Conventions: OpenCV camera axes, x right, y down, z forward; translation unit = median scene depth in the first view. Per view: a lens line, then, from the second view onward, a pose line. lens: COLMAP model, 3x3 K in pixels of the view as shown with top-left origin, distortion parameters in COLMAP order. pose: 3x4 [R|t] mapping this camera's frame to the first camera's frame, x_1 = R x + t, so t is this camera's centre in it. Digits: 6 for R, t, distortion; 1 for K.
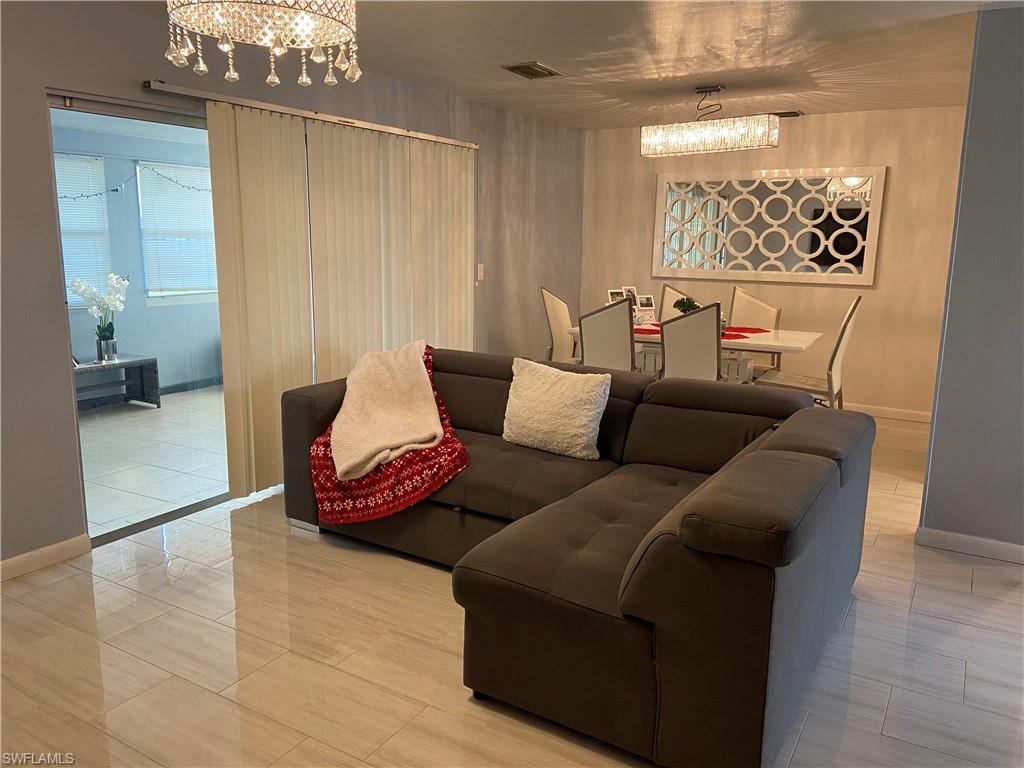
lens RADIAL K [[768.1, 0, 510.5], [0, 768.1, 375.1], [0, 0, 1]] dist [0.121502, -0.150984]
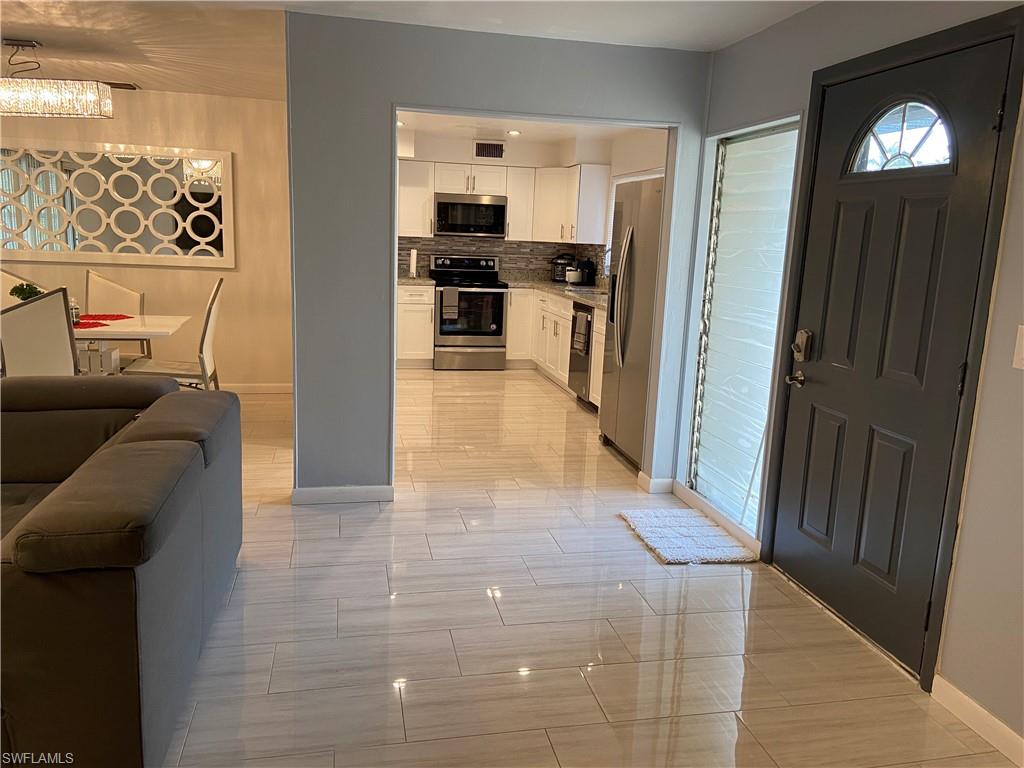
lens RADIAL K [[768.1, 0, 508.8], [0, 768.1, 375.4], [0, 0, 1]] dist [0.121502, -0.150984]
pose [[0.730299, -0.109226, 0.674339, 0.021721], [0.095980, 0.993749, 0.057019, 0.003168], [-0.676352, 0.023082, 0.736217, 0.001704]]
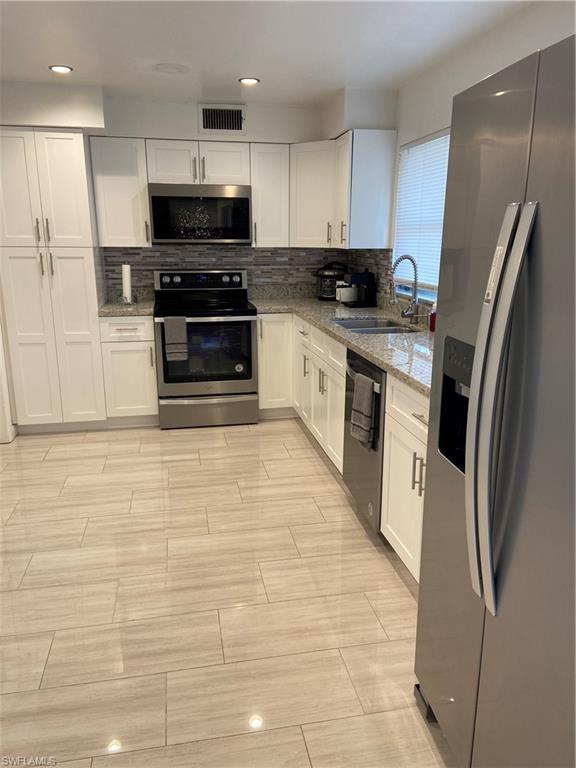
lens RADIAL K [[576.1, 0, 289.0], [0, 576.1, 382.1], [0, 0, 1]] dist [0.121502, -0.150984]
pose [[0.738625, -0.176223, 0.650676, 0.569437], [0.131141, 0.984349, 0.117725, -0.081569], [-0.661238, -0.001625, 0.750175, 0.489341]]
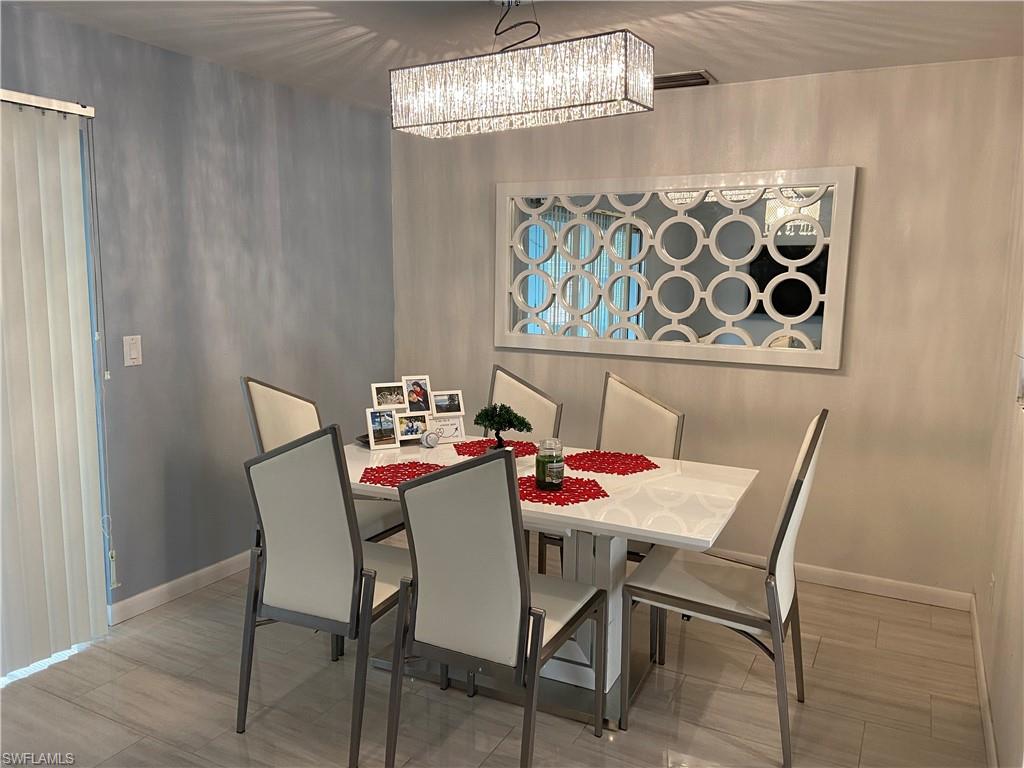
lens RADIAL K [[768.1, 0, 512.4], [0, 768.1, 378.8], [0, 0, 1]] dist [0.121502, -0.150984]
pose [[0.998172, -0.010219, 0.059559, 0.226497], [0.012920, 0.998897, -0.045139, -0.103609], [-0.059032, 0.045826, 0.997204, 0.533901]]
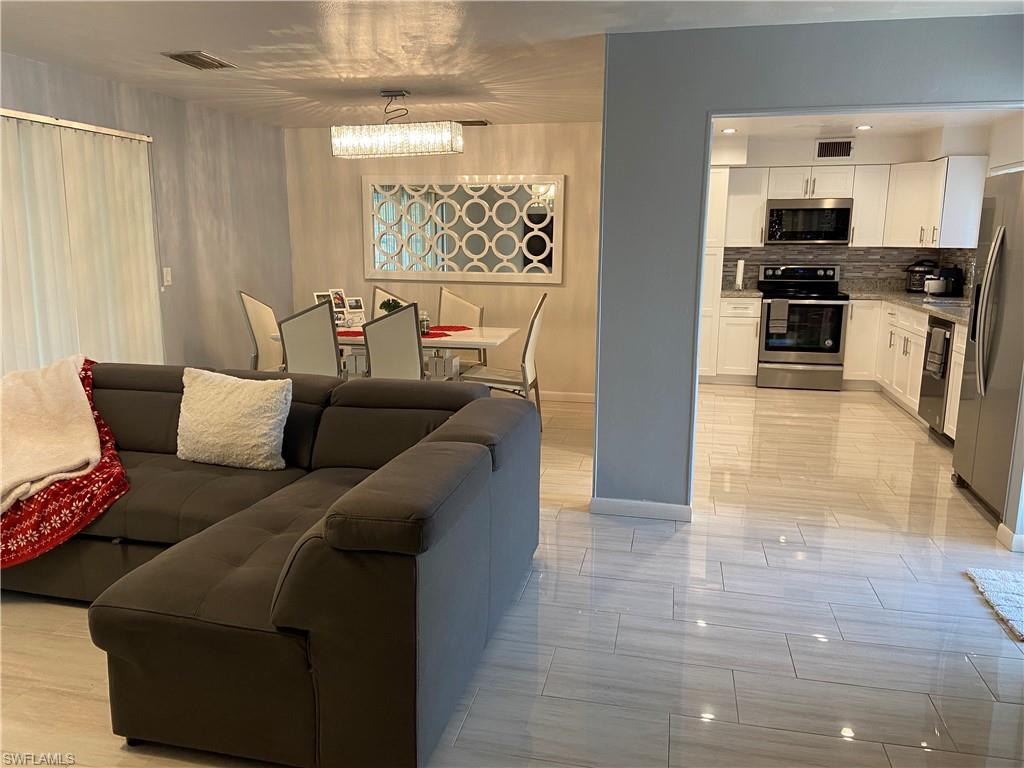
lens RADIAL K [[768.1, 0, 510.1], [0, 768.1, 376.5], [0, 0, 1]] dist [0.121502, -0.150984]
pose [[0.947256, -0.063902, 0.314043, 0.055711], [0.064638, 0.997876, 0.008080, 0.003601], [-0.313892, 0.012645, 0.949374, -0.005670]]
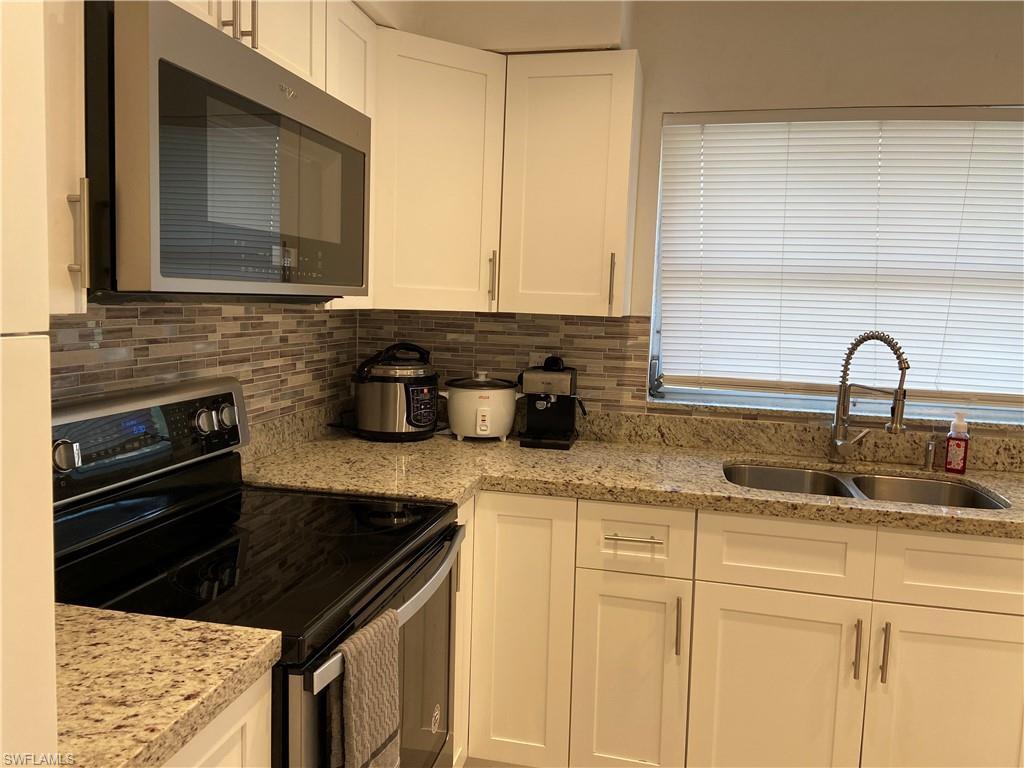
lens RADIAL K [[768.1, 0, 528.8], [0, 768.1, 381.7], [0, 0, 1]] dist [0.121502, -0.150984]
pose [[-0.325838, -0.126513, 0.936923, 0.774219], [0.133522, 0.974915, 0.178079, -0.210017], [-0.935950, 0.183124, -0.300772, 1.239535]]
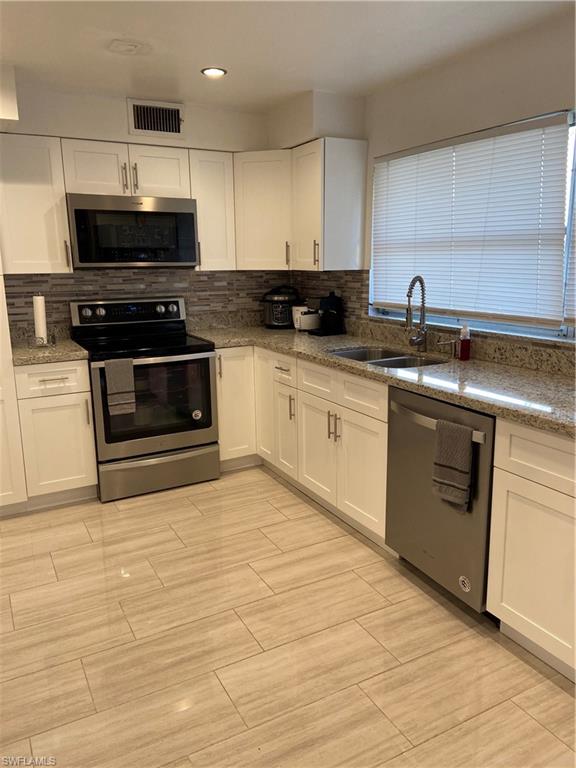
lens RADIAL K [[576.1, 0, 289.3], [0, 576.1, 380.2], [0, 0, 1]] dist [0.121502, -0.150984]
pose [[0.505359, -0.198254, 0.839826, 0.543222], [0.175343, 0.976538, 0.125016, -0.123327], [-0.844906, 0.084080, 0.528265, 0.711854]]
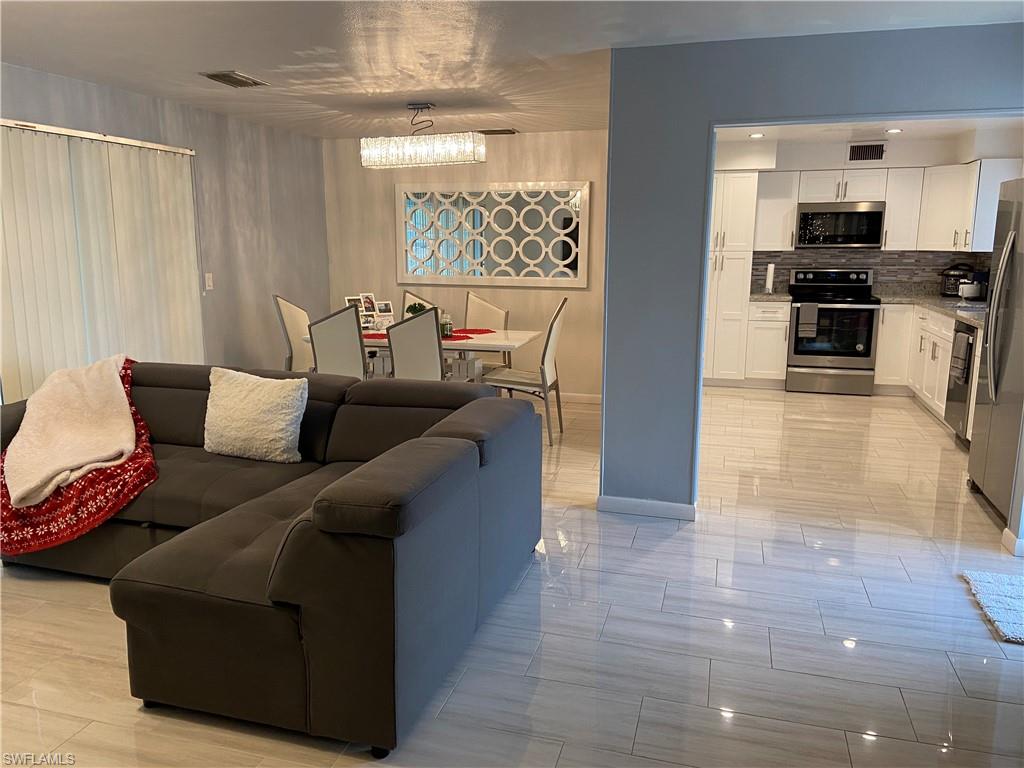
lens RADIAL K [[768.1, 0, 509.0], [0, 768.1, 378.3], [0, 0, 1]] dist [0.121502, -0.150984]
pose [[0.966185, -0.056100, 0.251674, 0.085392], [0.057174, 0.998360, 0.003048, 0.007258], [-0.251432, 0.011444, 0.967807, -0.049645]]
